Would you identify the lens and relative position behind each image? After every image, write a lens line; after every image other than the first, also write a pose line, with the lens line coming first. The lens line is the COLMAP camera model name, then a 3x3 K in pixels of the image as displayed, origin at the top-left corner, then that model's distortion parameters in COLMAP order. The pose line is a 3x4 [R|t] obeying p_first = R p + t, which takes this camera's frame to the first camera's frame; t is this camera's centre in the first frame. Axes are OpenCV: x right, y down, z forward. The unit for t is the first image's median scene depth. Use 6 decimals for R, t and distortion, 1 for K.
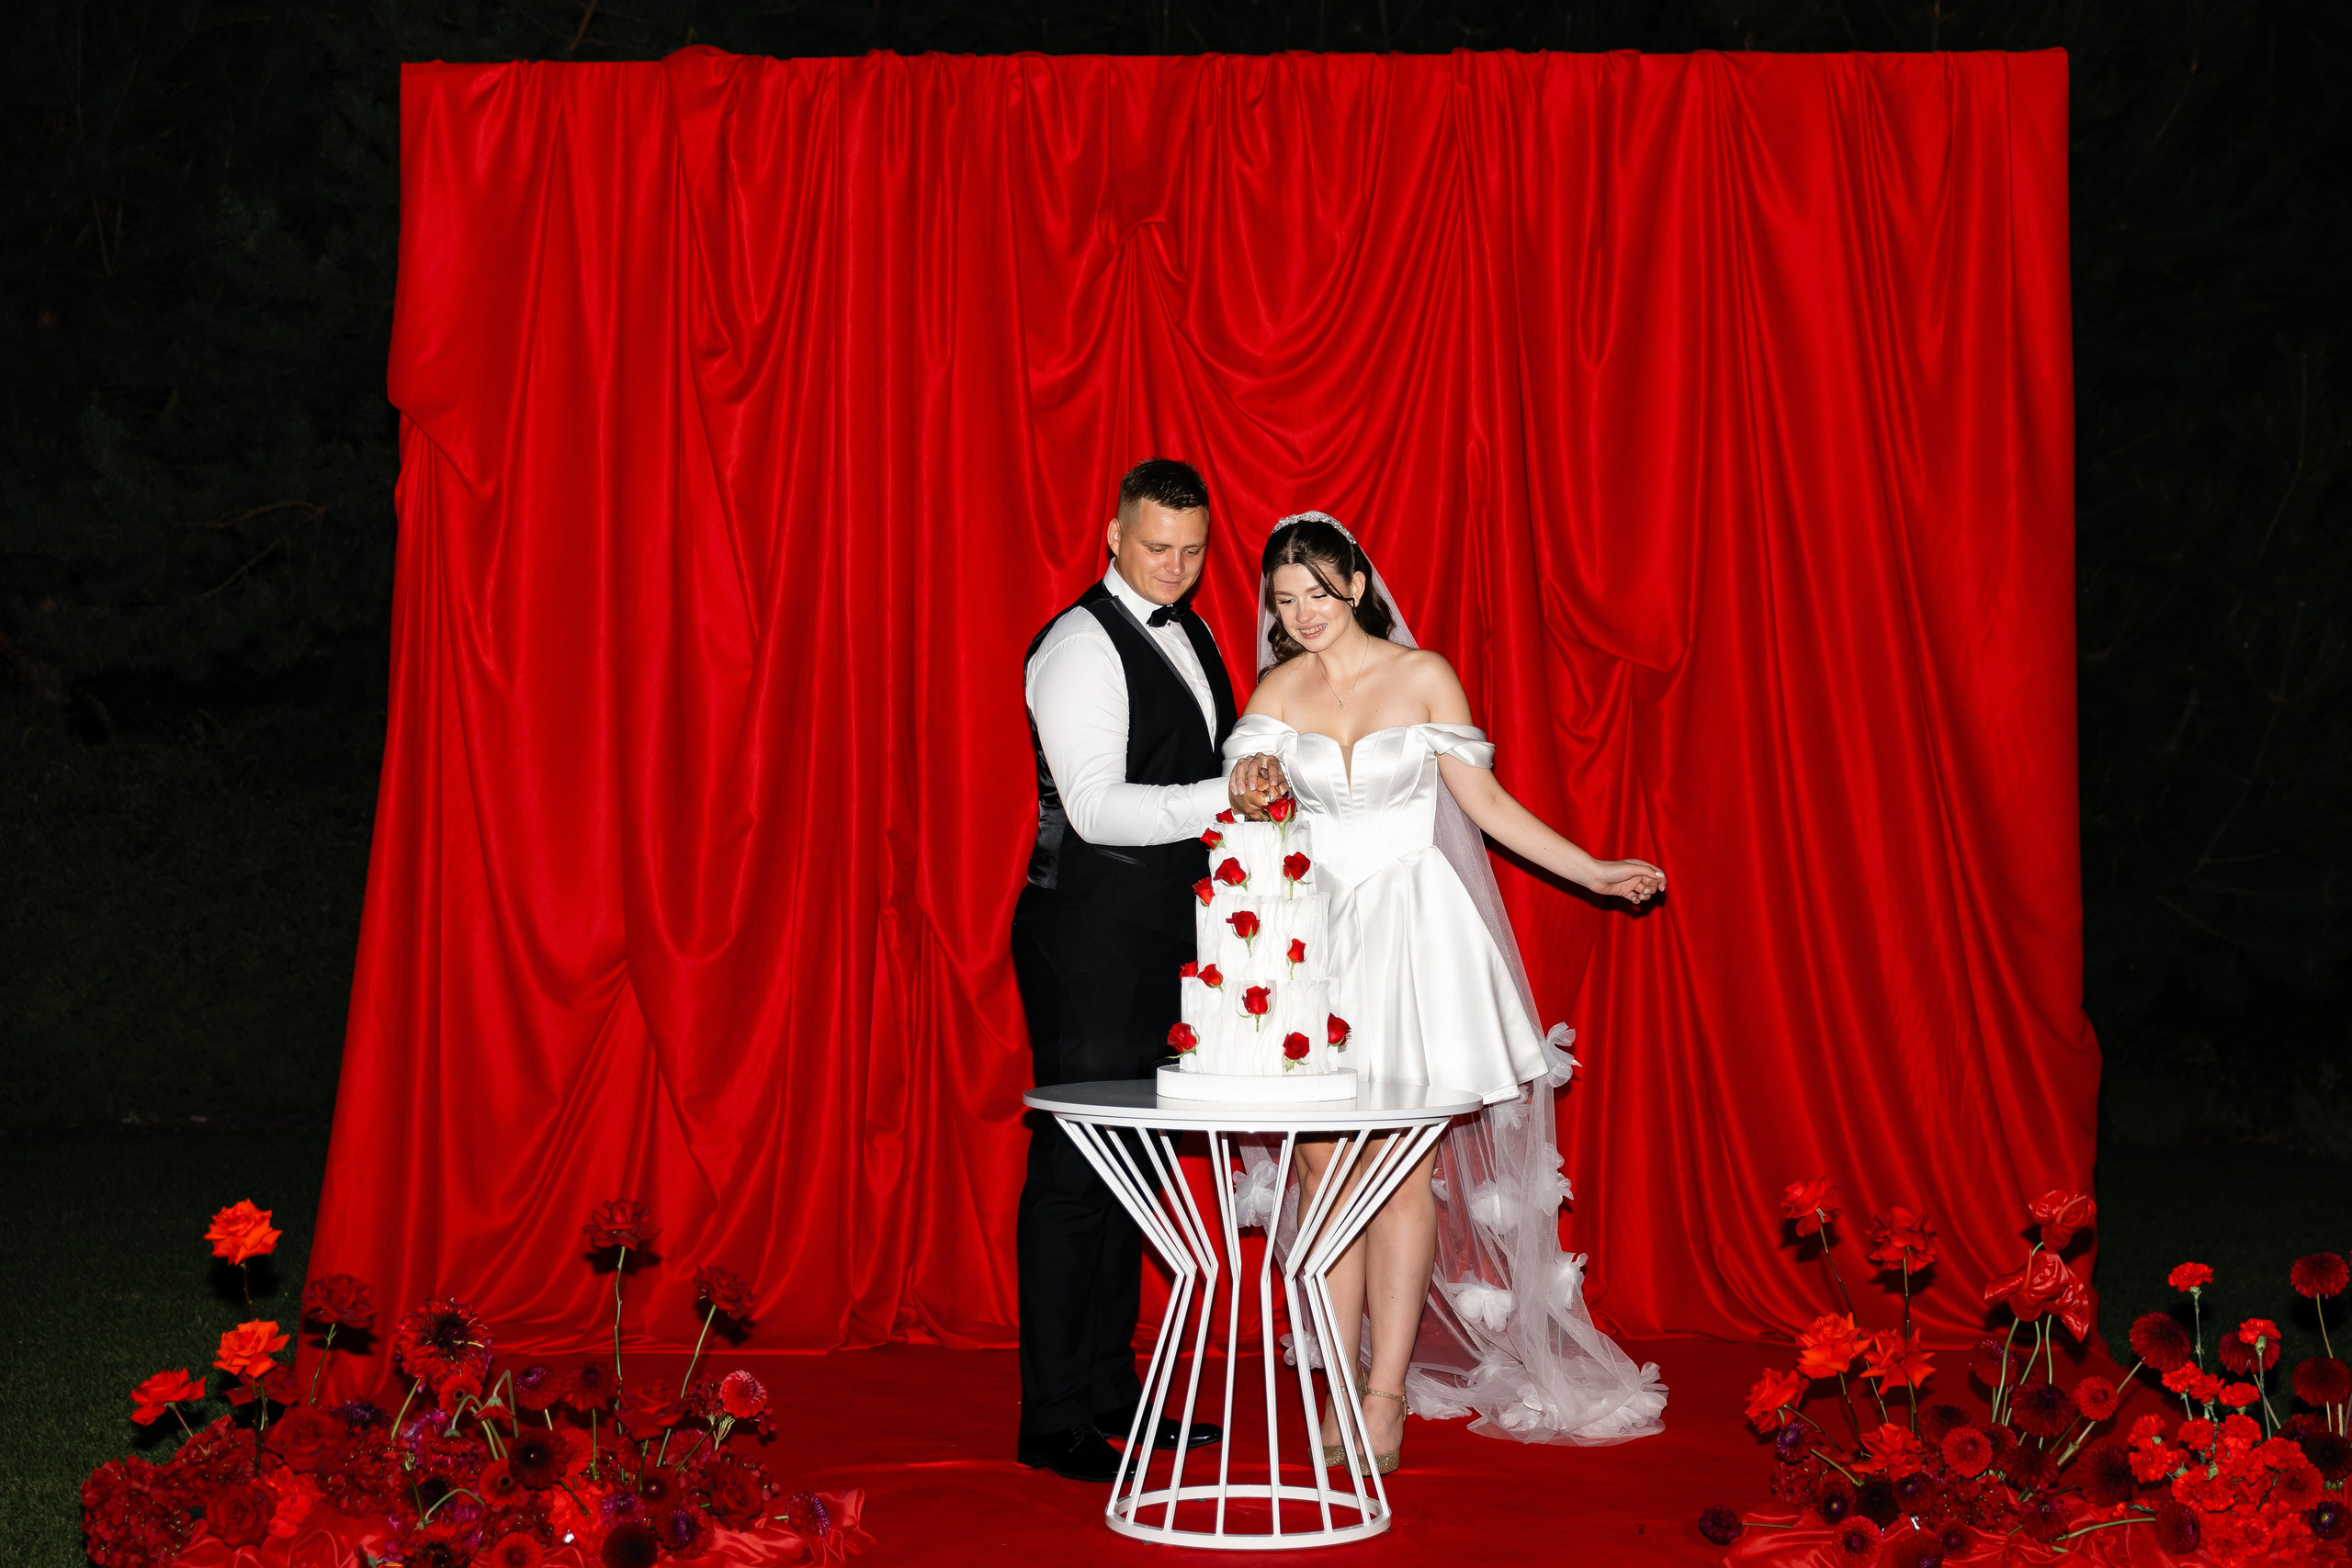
lens RADIAL K [[3578.1, 0, 1206.7], [0, 3578.1, 840.7], [0, 0, 1]] dist [0.000715, 0.000000]
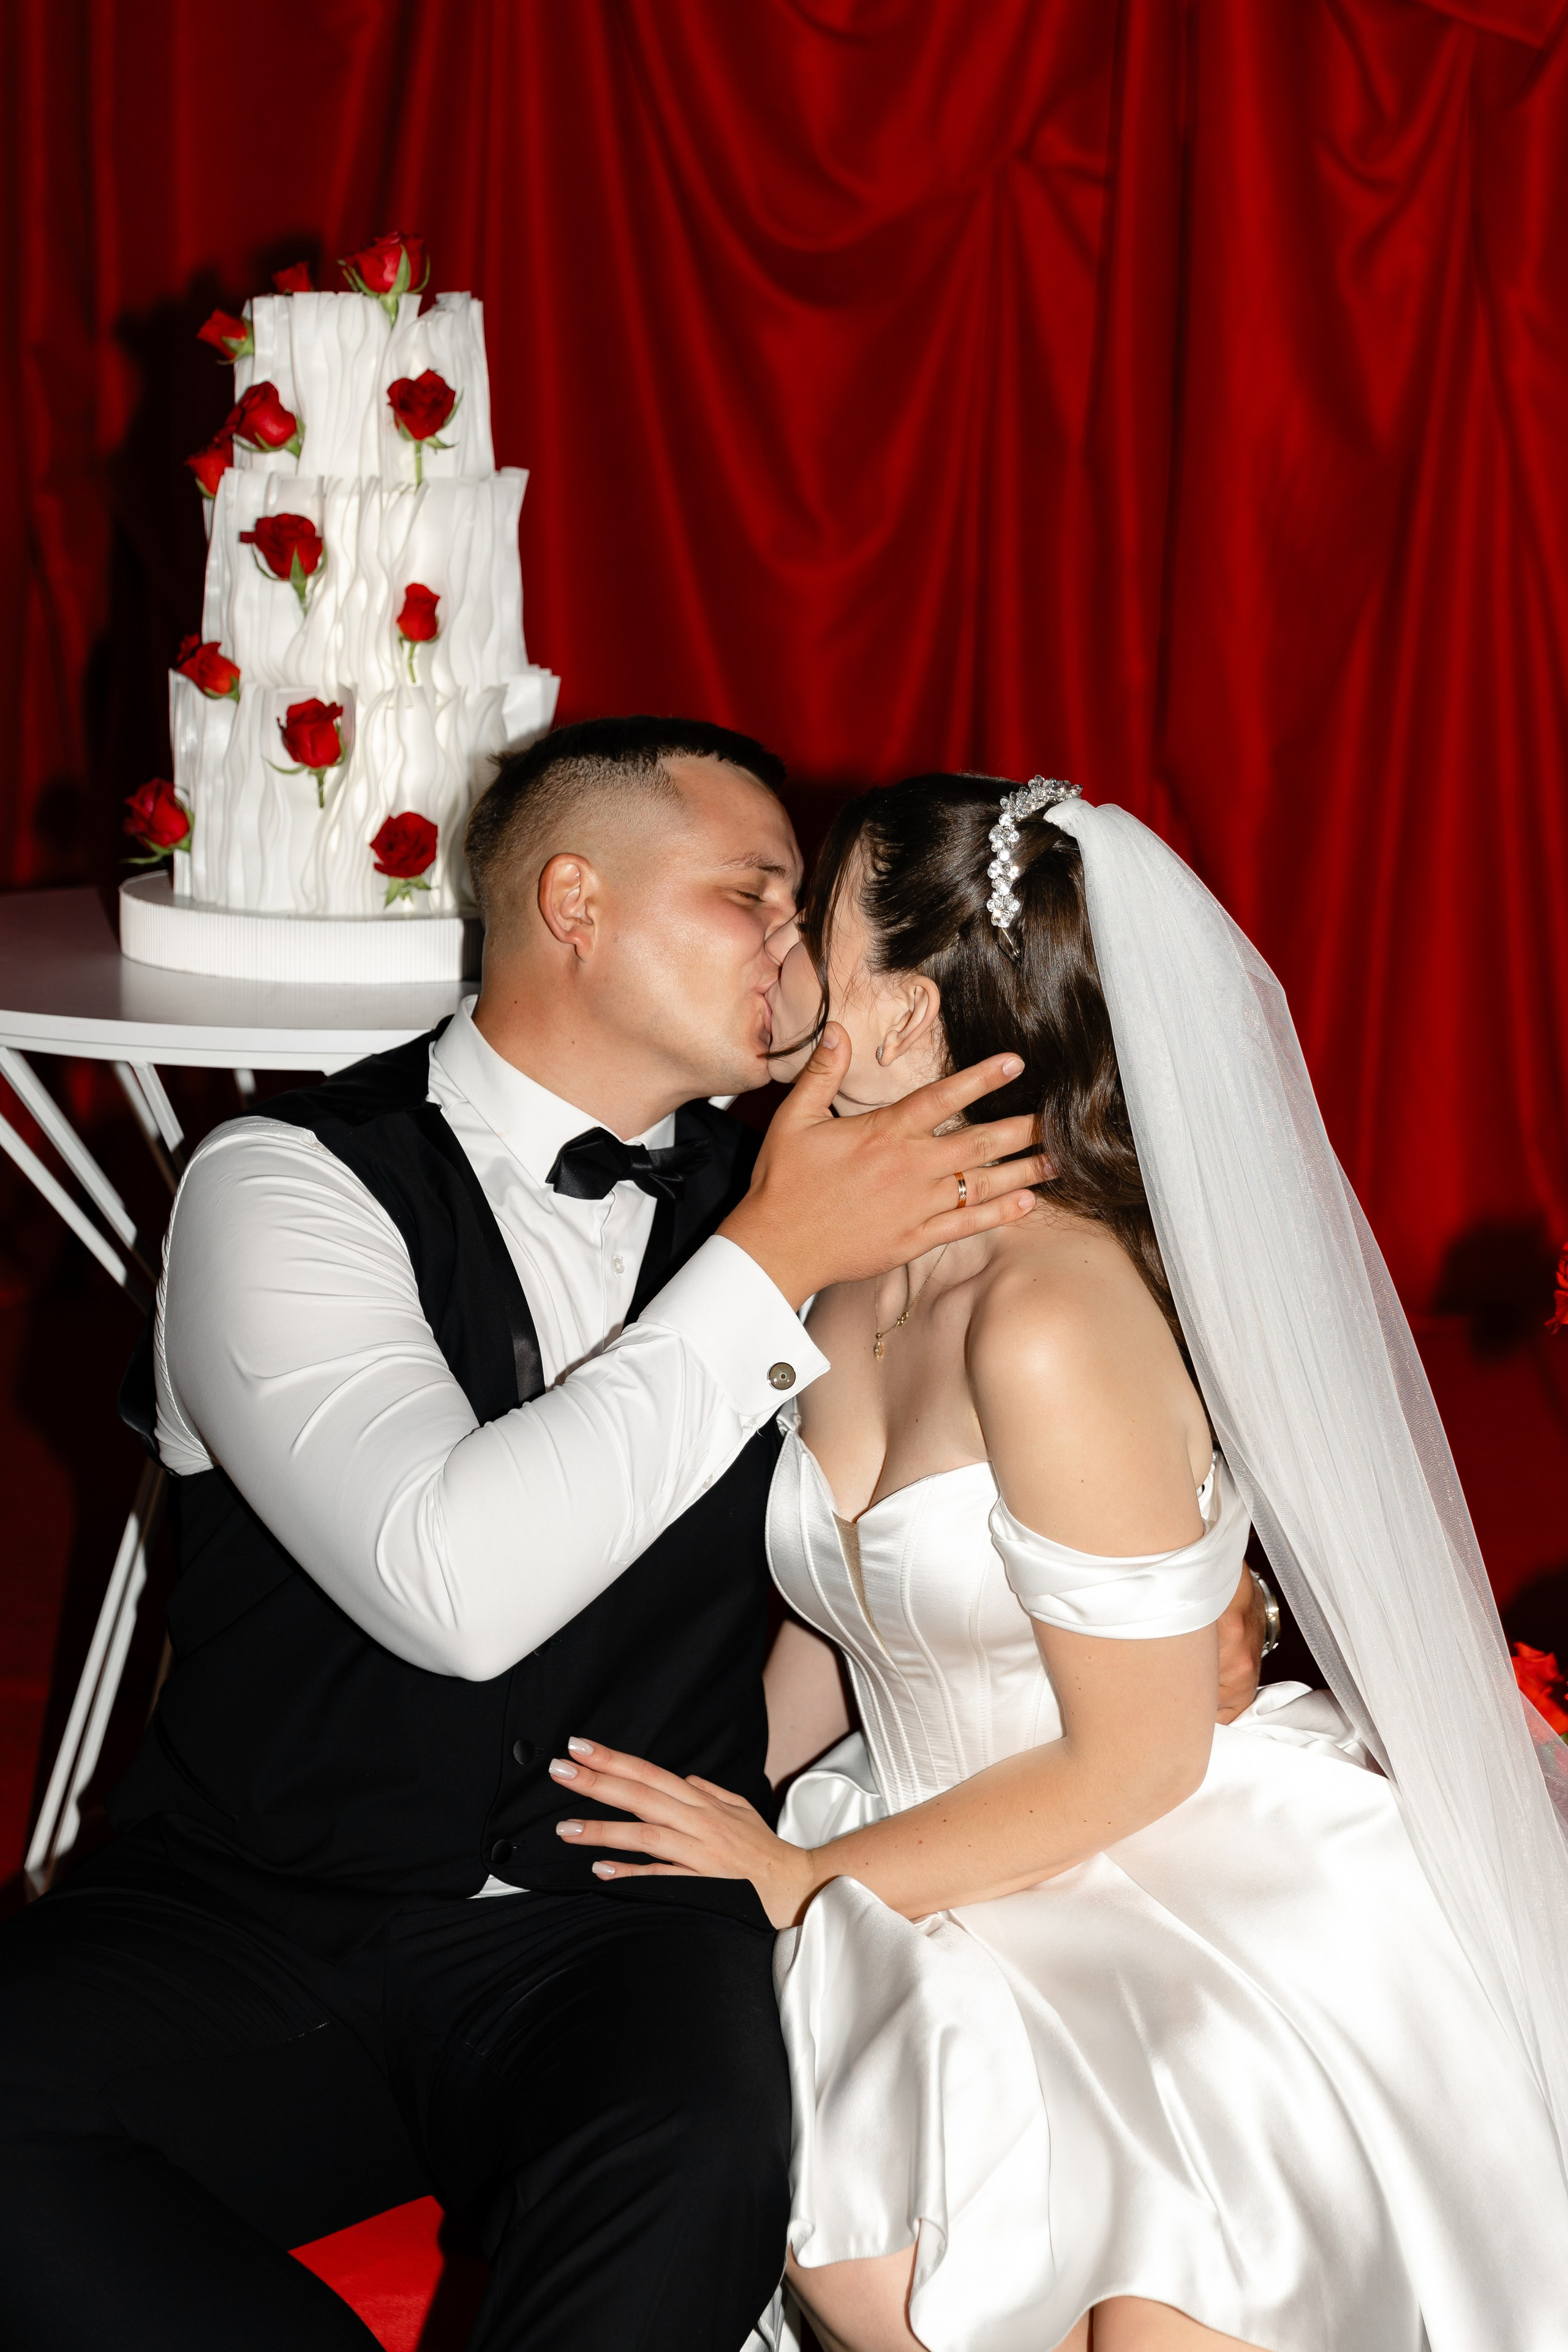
lens RADIAL K [[3922.6, 0, 788.5], [0, 3922.6, 1164.3], [0, 0, 1]] dist [0.028949, 0.000000]
pose [[0.993424, 0.033486, -0.109491, 0.089768], [-0.012463, 0.982219, 0.187323, 0.005819], [0.113817, -0.184726, 0.976177, 0.413734]]
